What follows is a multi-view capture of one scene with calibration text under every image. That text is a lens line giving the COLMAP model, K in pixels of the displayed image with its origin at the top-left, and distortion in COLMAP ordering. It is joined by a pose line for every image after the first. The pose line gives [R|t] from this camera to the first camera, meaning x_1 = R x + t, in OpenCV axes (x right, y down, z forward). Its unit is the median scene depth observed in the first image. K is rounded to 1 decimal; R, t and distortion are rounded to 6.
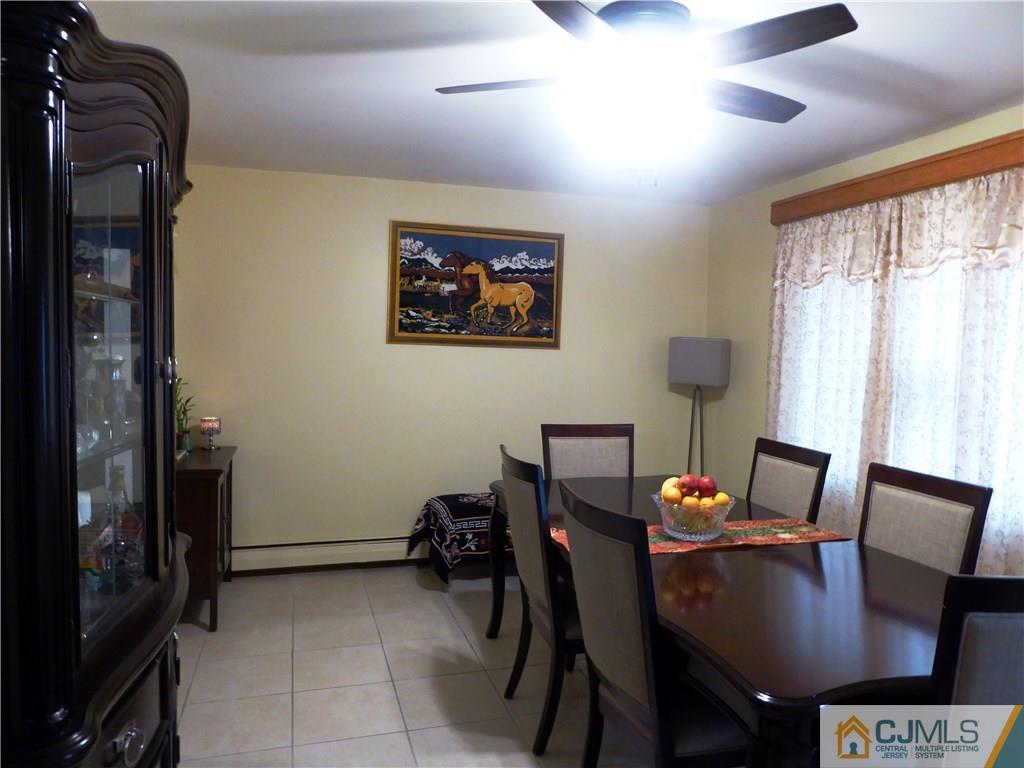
lens RADIAL K [[729.0, 0, 513.7], [0, 729.0, 378.6], [0, 0, 1]] dist [-0.031169, 0.005811]
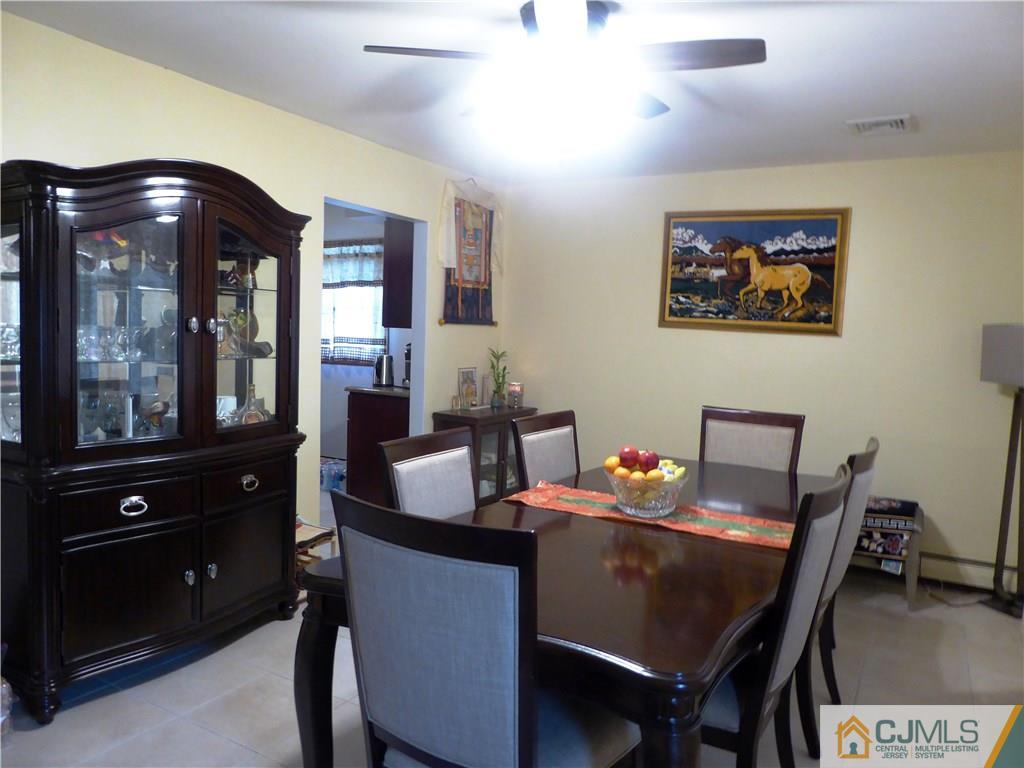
lens RADIAL K [[729.0, 0, 518.2], [0, 729.0, 389.8], [0, 0, 1]] dist [-0.031169, 0.005811]
pose [[0.690546, 0.069042, -0.719986, 0.458066], [-0.053786, 0.997579, 0.044075, 0.007747], [0.721286, 0.008289, 0.692588, 0.098747]]
